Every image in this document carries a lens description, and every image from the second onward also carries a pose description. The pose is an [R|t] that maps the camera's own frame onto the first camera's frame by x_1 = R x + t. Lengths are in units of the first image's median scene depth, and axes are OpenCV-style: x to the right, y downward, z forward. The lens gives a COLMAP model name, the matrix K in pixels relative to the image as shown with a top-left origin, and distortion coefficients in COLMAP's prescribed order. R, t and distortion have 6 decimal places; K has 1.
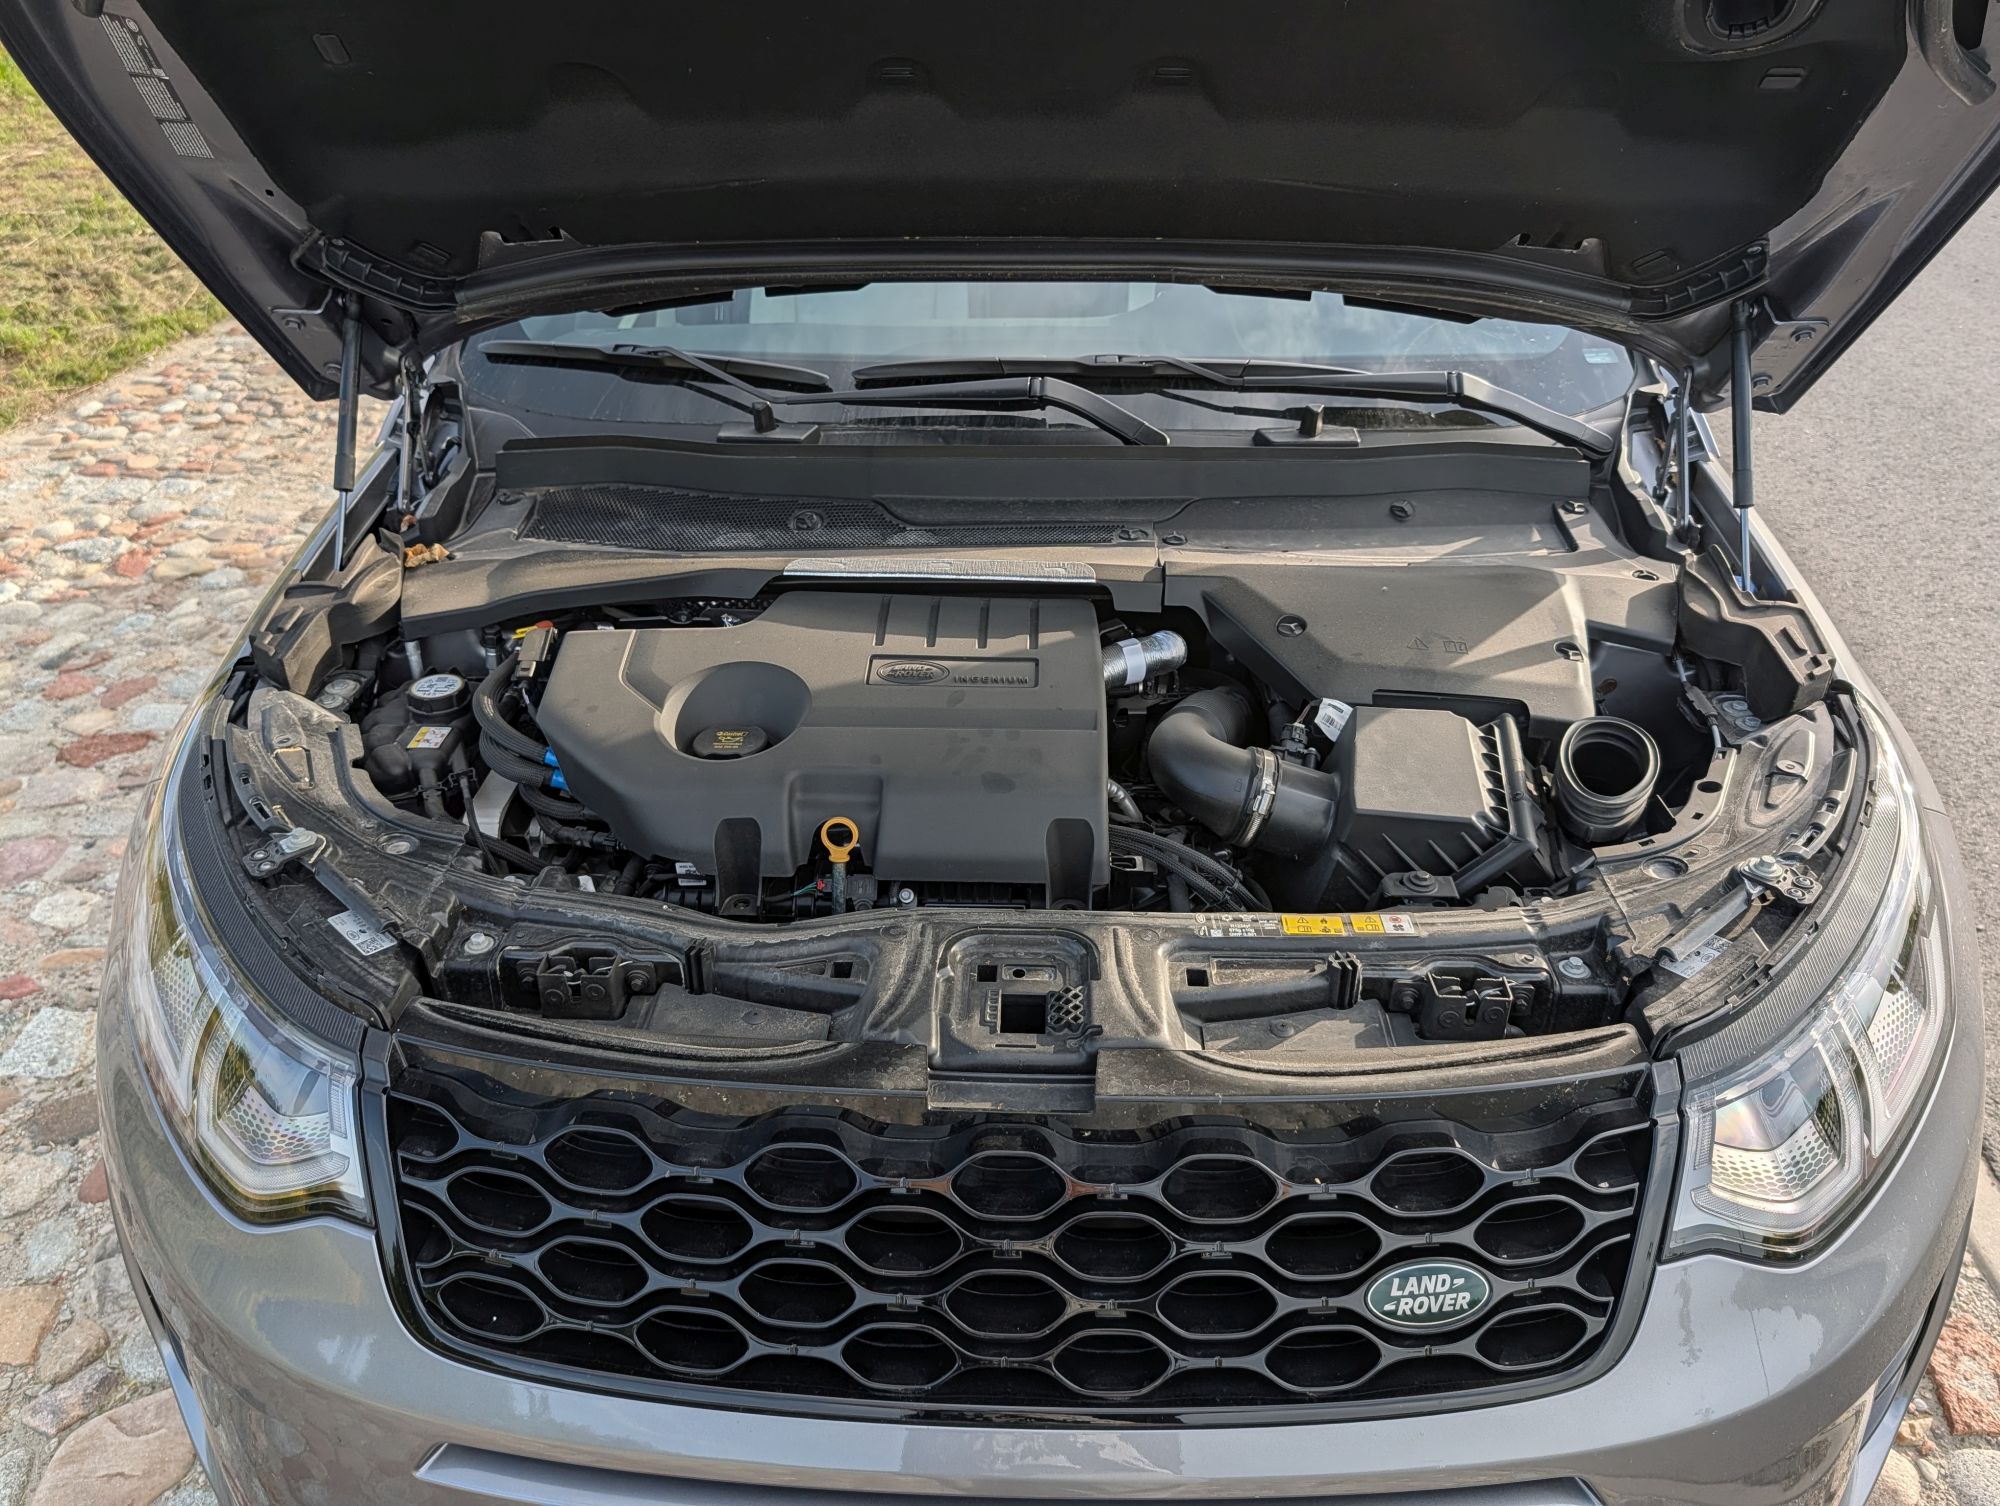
lens RADIAL K [[1439.3, 0, 1000.0], [0, 1439.3, 753.0], [0, 0, 1]] dist [0.003142, -0.008223]
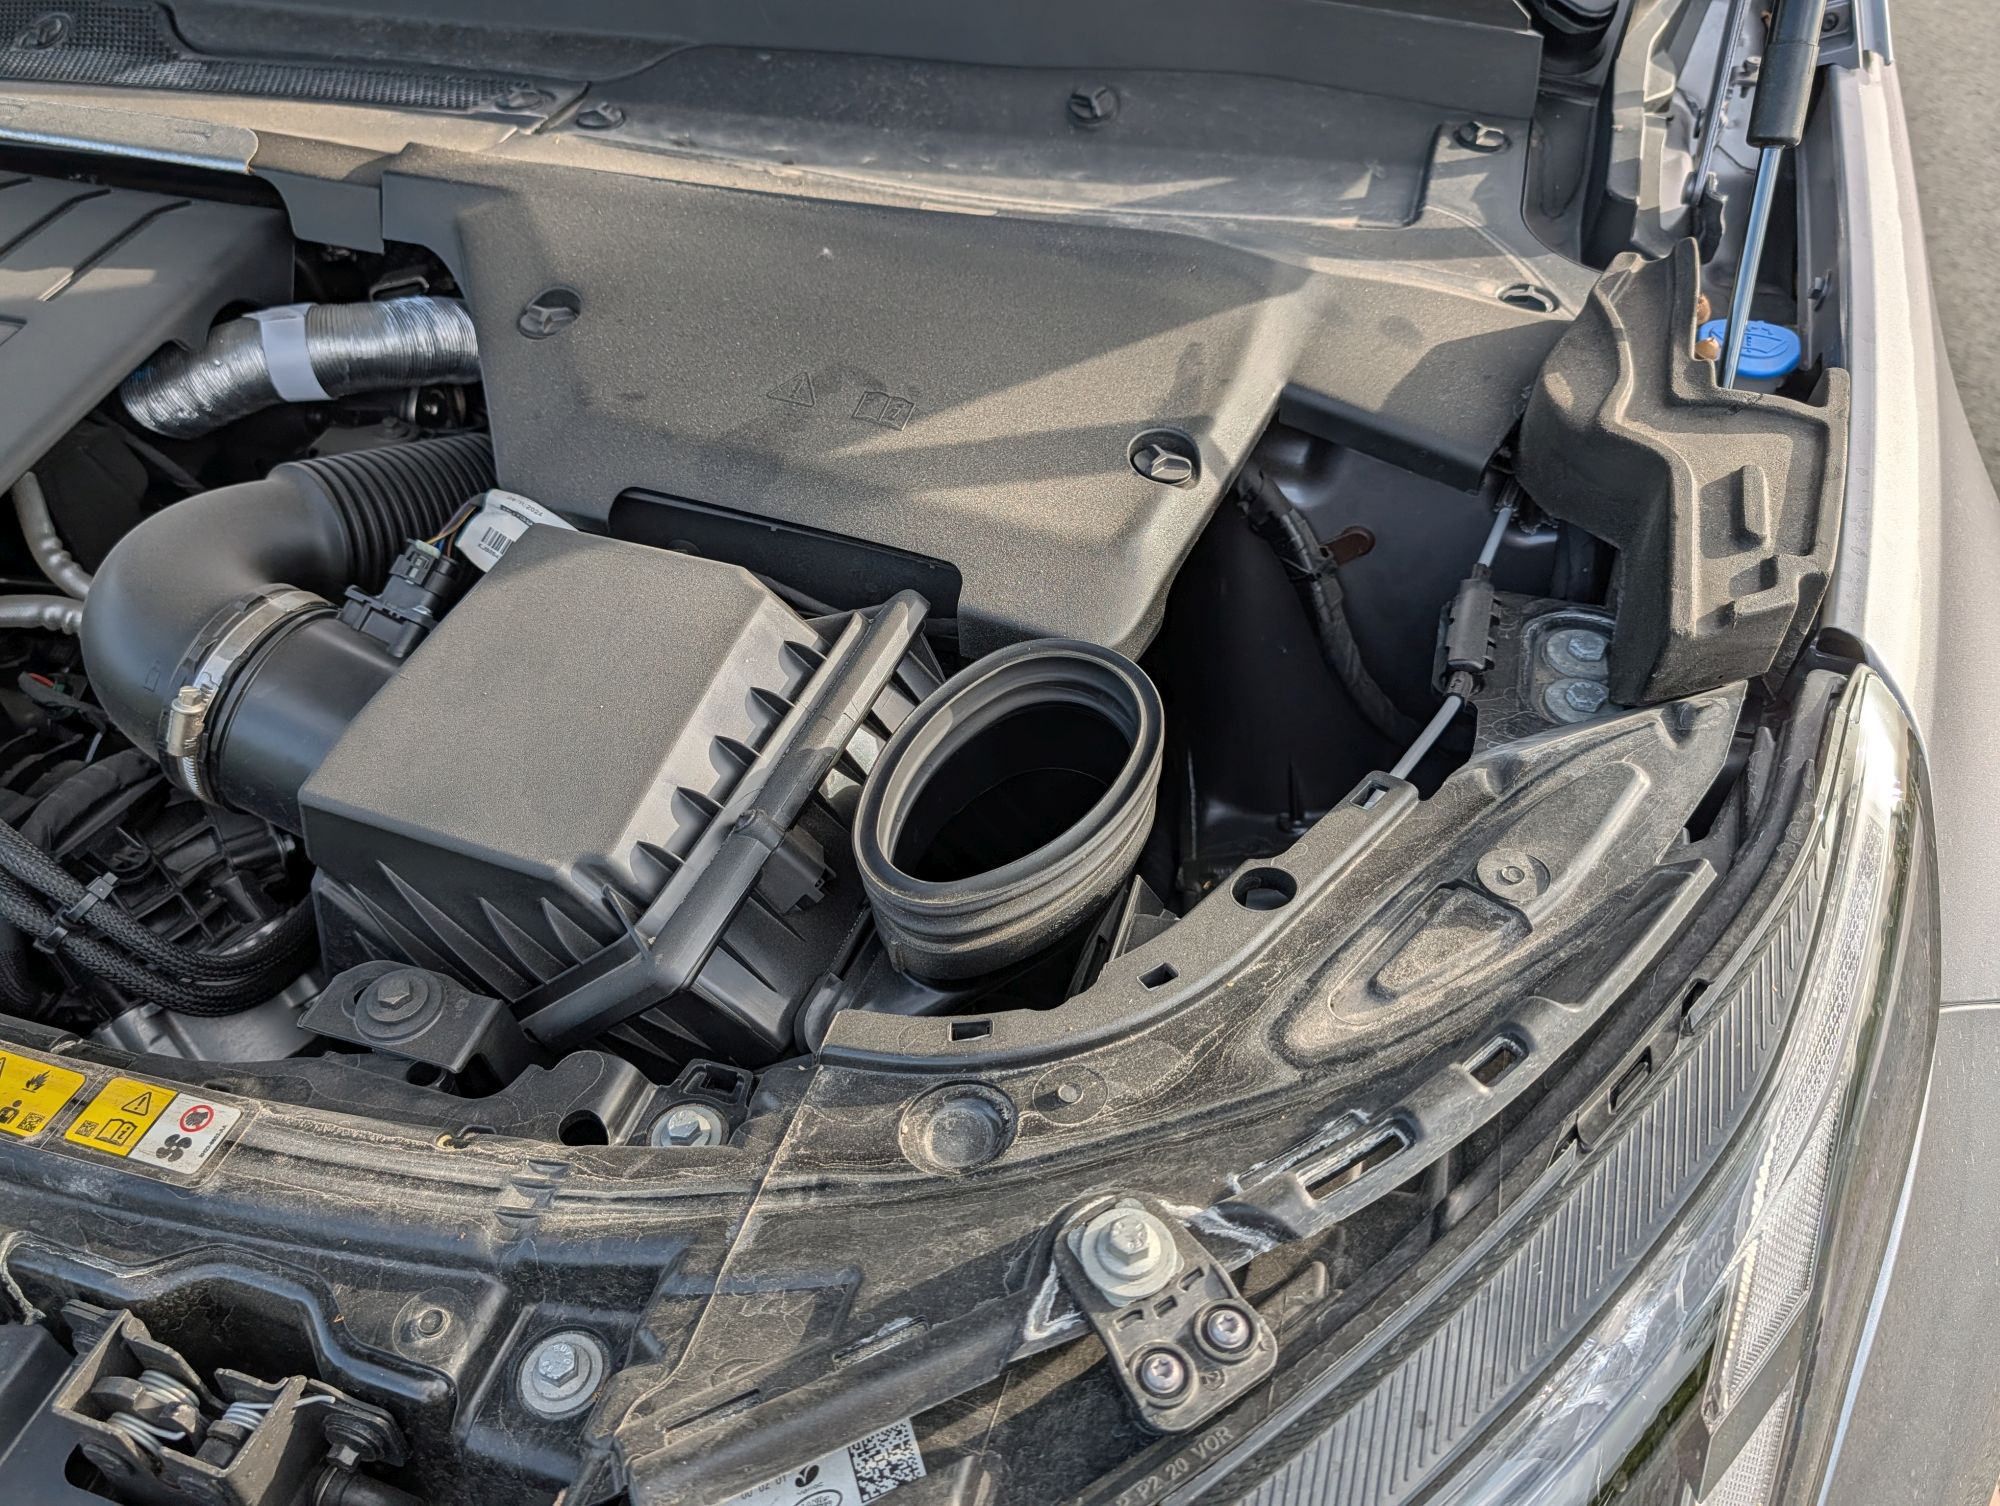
lens RADIAL K [[1439.3, 0, 1000.0], [0, 1439.3, 753.0], [0, 0, 1]] dist [0.003142, -0.008223]
pose [[0.967424, 0.171526, -0.186198, 0.449996], [-0.128470, 0.966376, 0.222740, -0.075417], [0.218143, -0.191563, 0.956931, 0.590544]]
